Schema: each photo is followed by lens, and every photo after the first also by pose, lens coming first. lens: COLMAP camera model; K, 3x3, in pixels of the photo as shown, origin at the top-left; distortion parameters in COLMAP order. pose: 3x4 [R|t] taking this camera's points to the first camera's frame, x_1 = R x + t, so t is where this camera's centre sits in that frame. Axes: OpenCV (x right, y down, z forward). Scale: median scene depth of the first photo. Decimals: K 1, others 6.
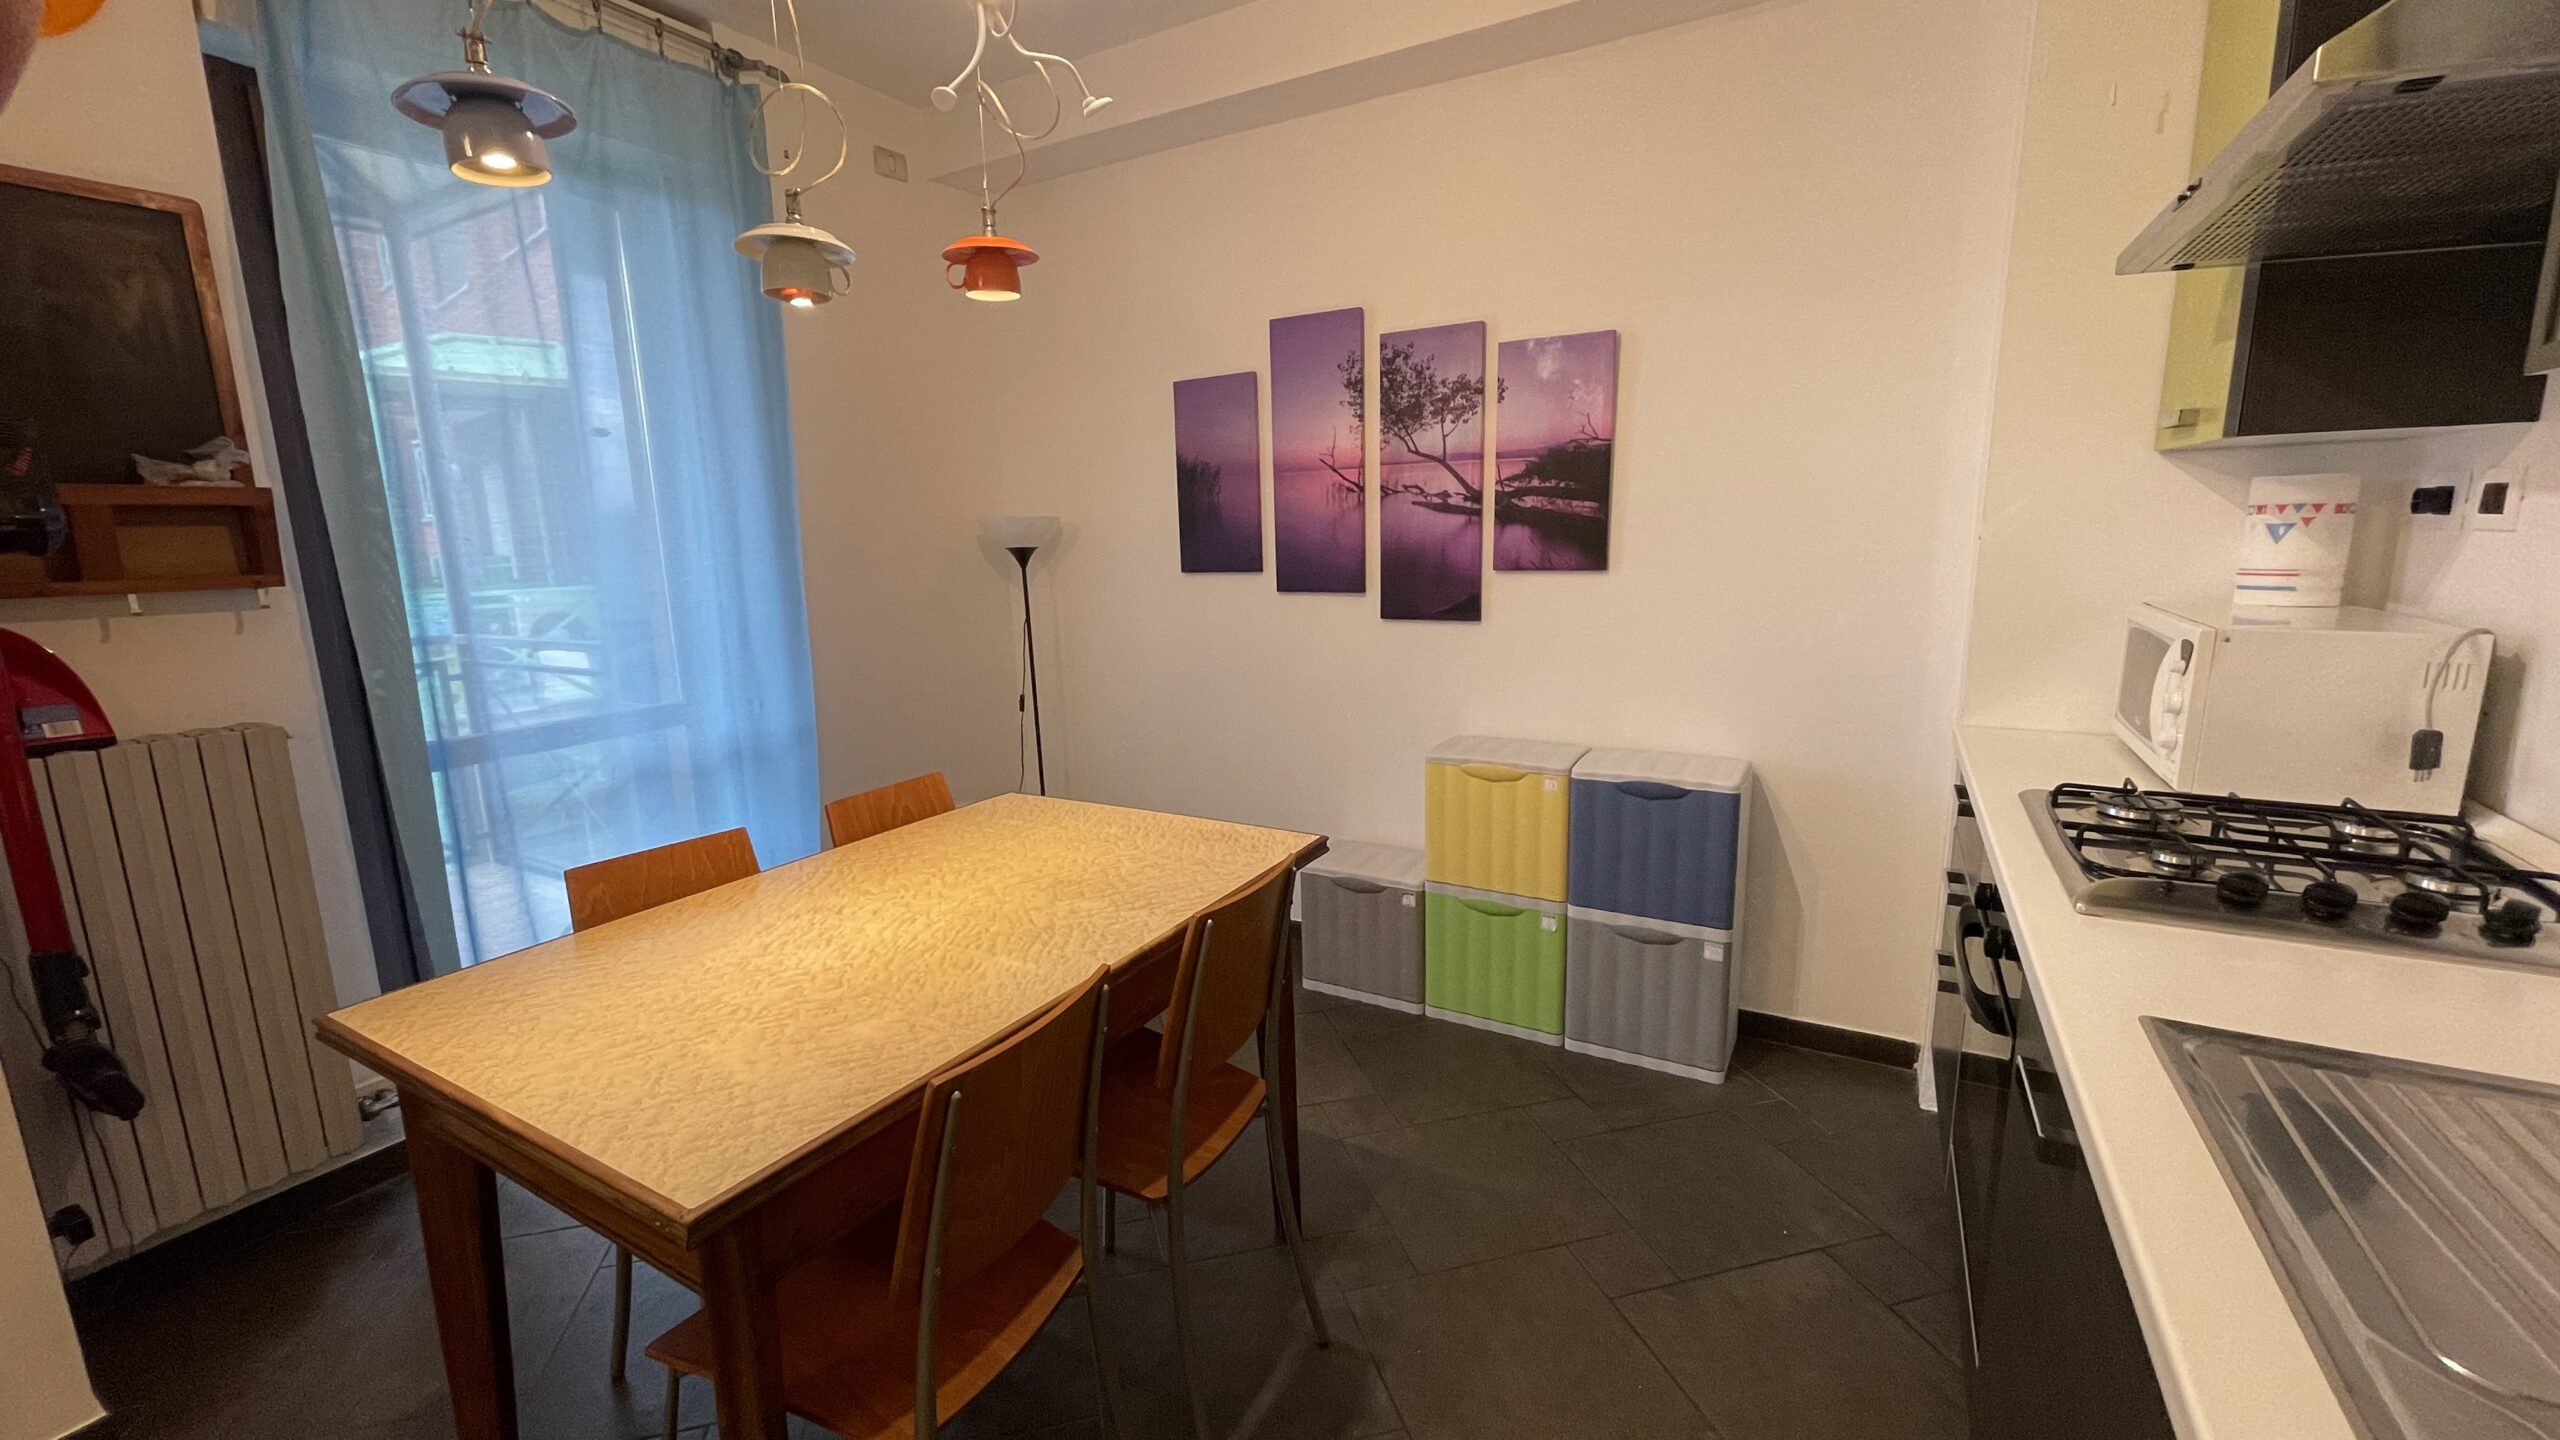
lens RADIAL K [[1049.7, 0, 1270.4], [0, 1049.7, 724.2], [0, 0, 1]] dist [0.034739, -0.015871]
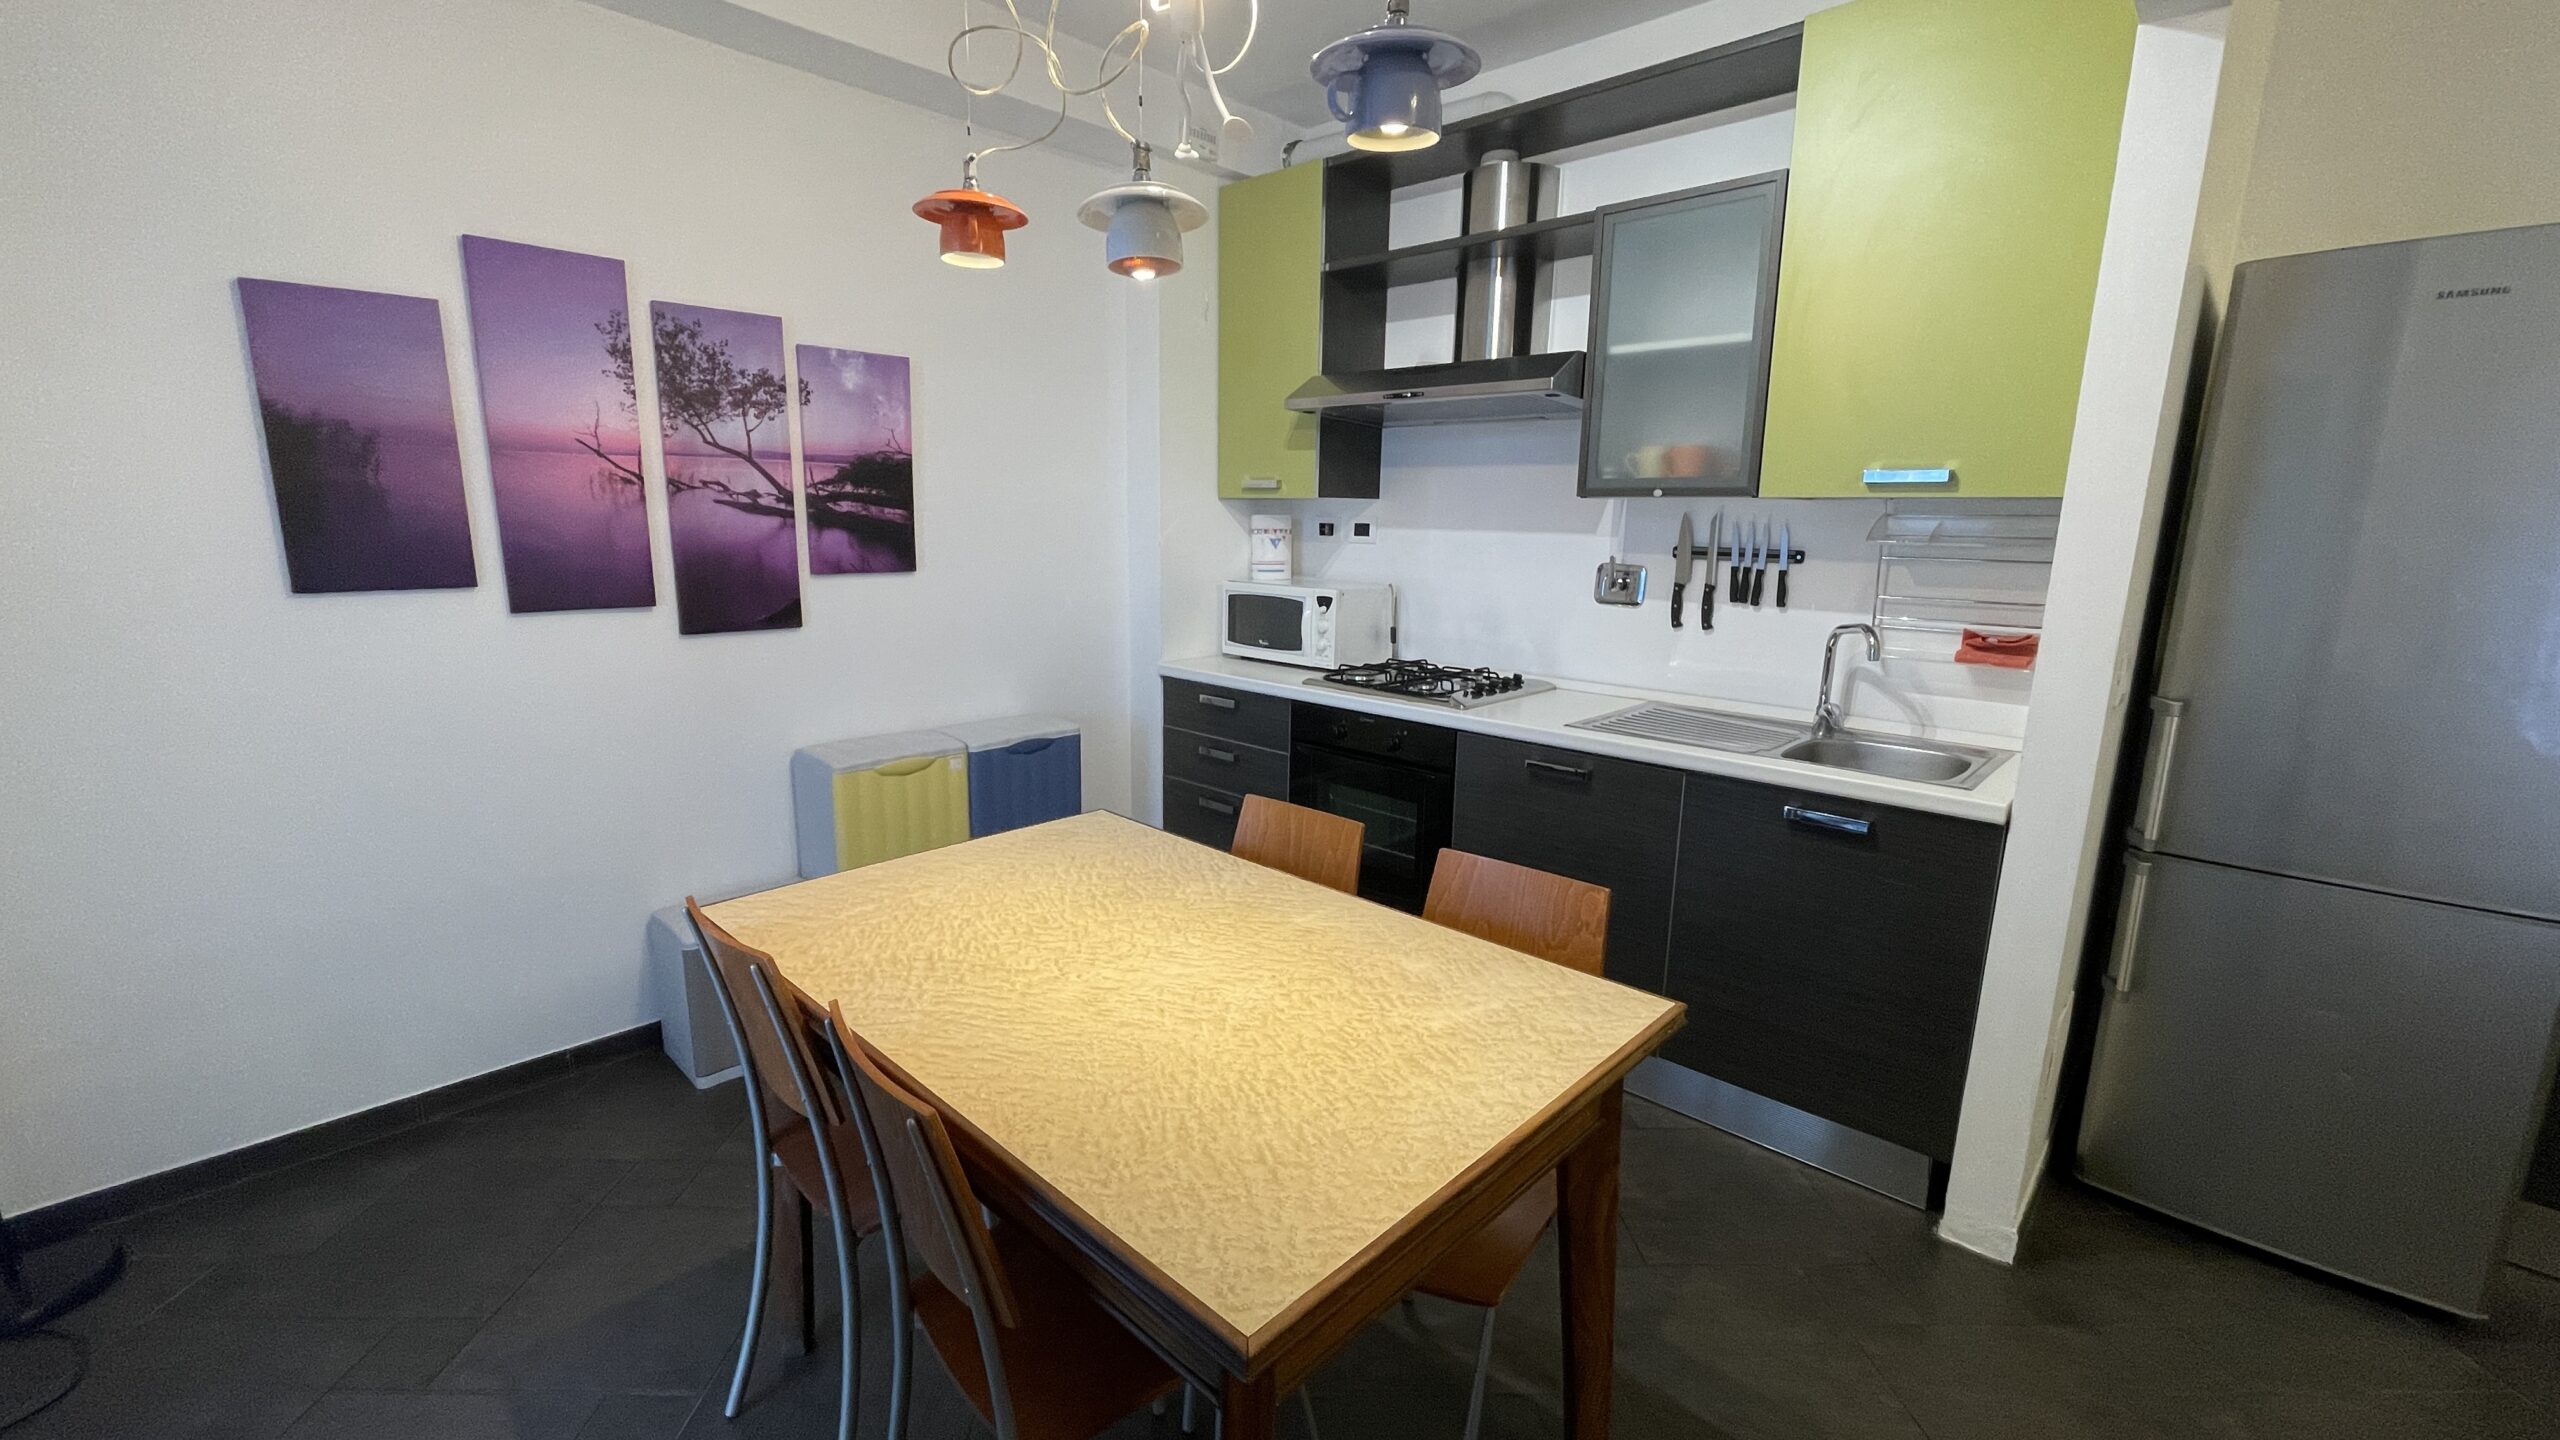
lens RADIAL K [[1036.5, 0, 1273.0], [0, 1036.5, 724.6], [0, 0, 1]] dist [-0.005367, -0.000090]
pose [[0.220395, -0.166297, 0.961130, -0.650057], [0.163282, 0.977746, 0.131729, -0.066192], [-0.961647, 0.127903, 0.242644, 0.370624]]
